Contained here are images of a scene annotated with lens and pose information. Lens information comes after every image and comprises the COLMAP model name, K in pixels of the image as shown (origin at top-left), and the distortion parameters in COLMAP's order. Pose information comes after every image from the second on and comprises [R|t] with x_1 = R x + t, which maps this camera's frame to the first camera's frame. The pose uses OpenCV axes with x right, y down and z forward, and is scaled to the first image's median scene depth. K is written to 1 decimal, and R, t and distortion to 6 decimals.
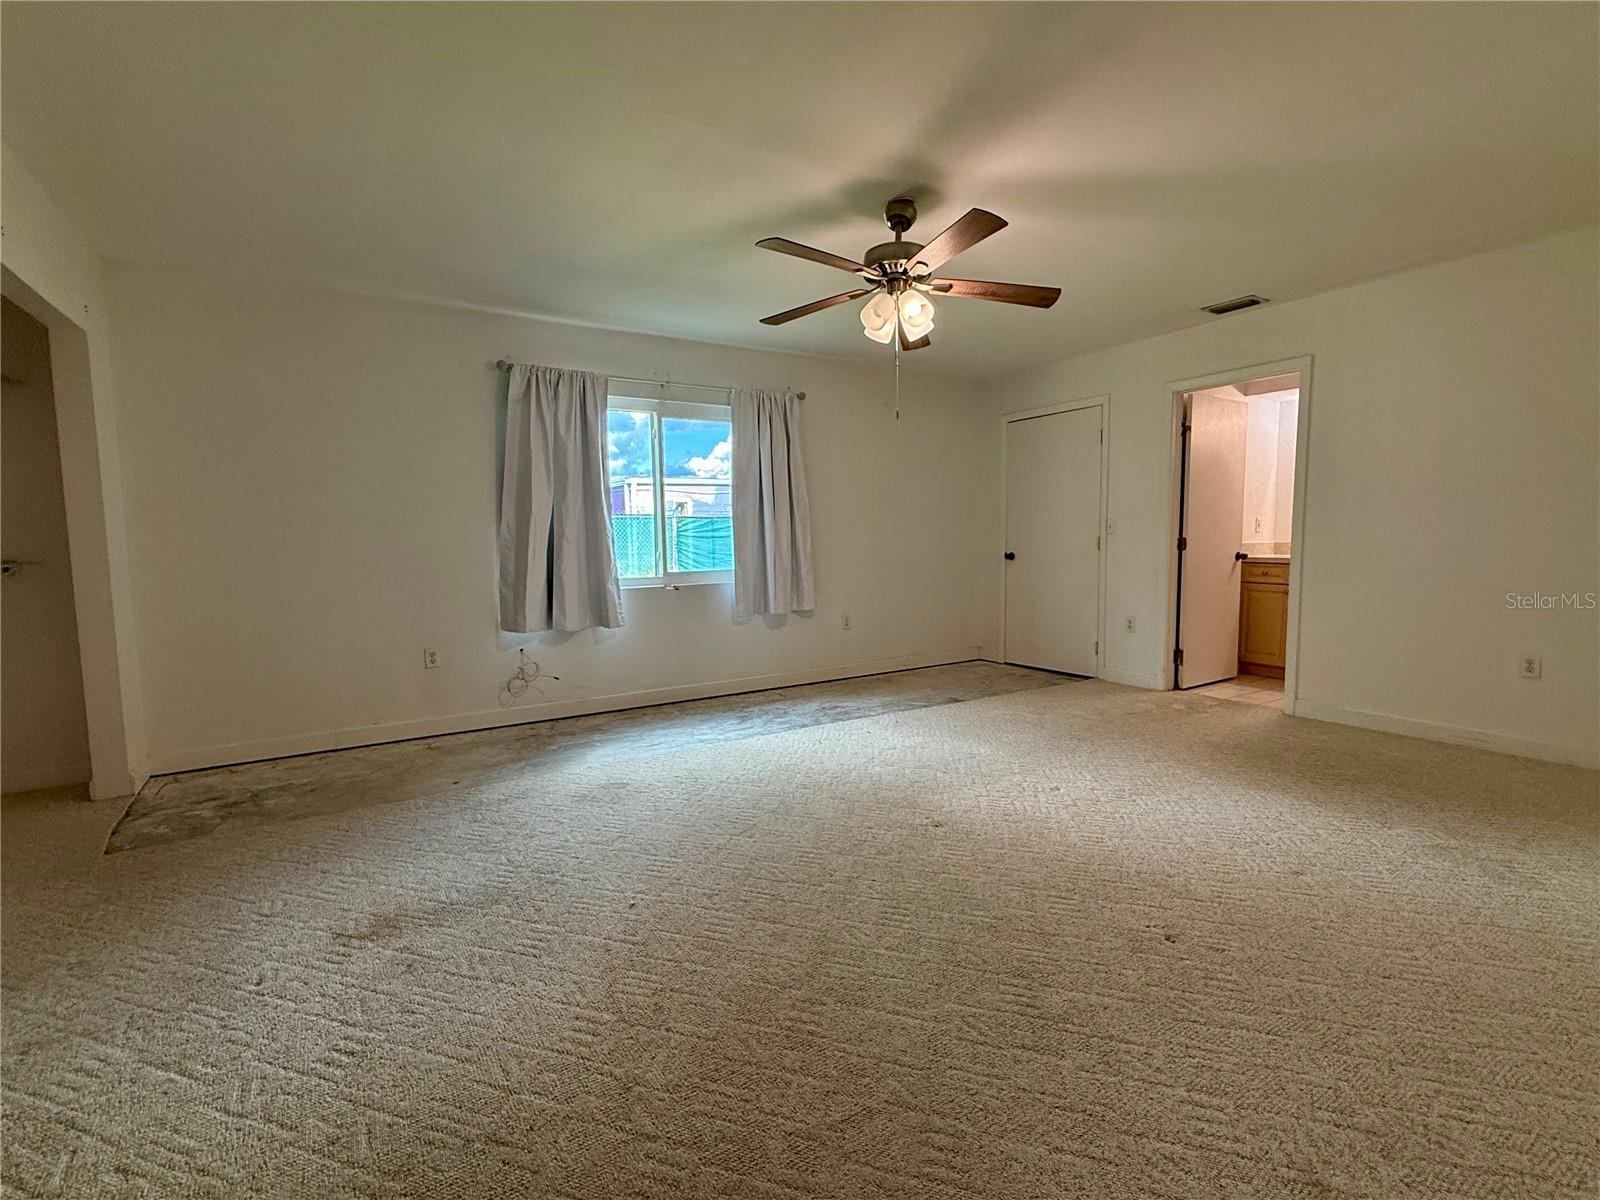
lens RADIAL K [[757.4, 0, 802.4], [0, 757.4, 600.0], [0, 0, 1]] dist [0.024358, 0.000686]
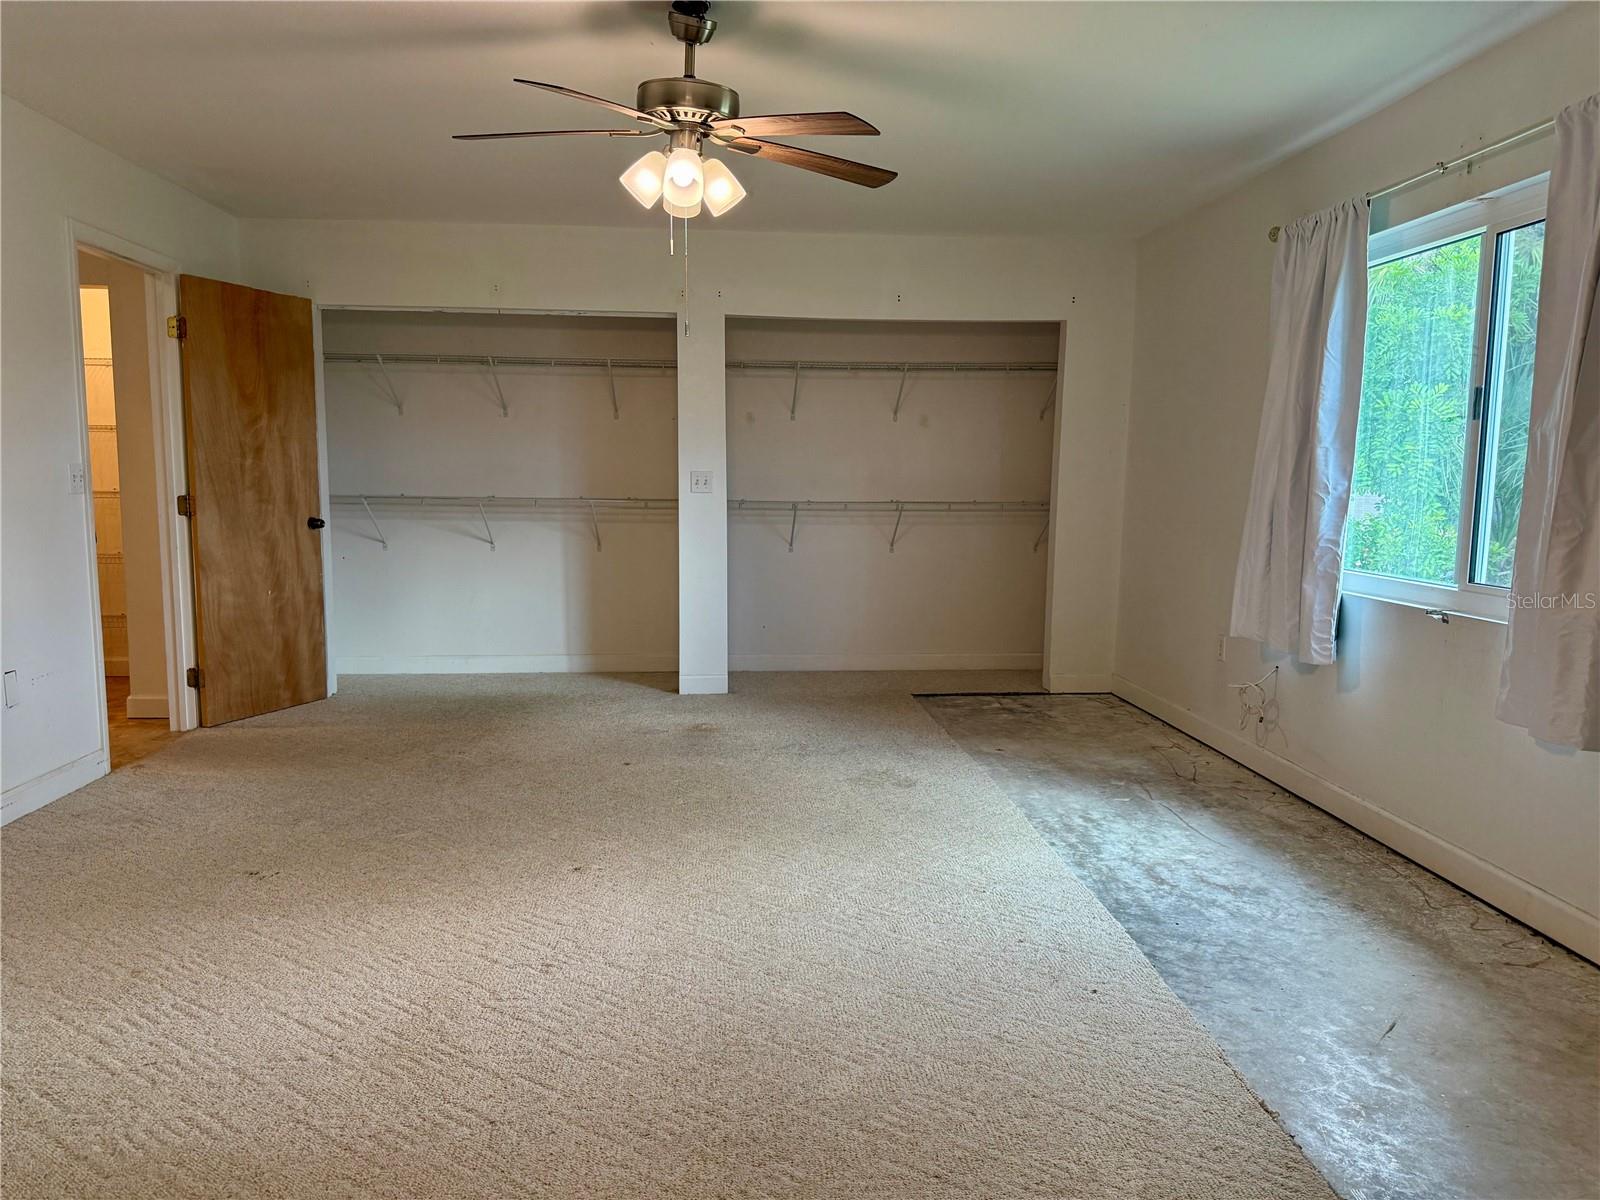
lens RADIAL K [[1147.2, 0, 799.3], [0, 1147.2, 602.9], [0, 0, 1]] dist [0.057821, -0.036525]
pose [[-0.475491, 0.111166, -0.872668, 0.747145], [-0.080570, 0.982312, 0.169033, -0.134232], [0.876023, 0.150684, -0.458124, 1.191384]]
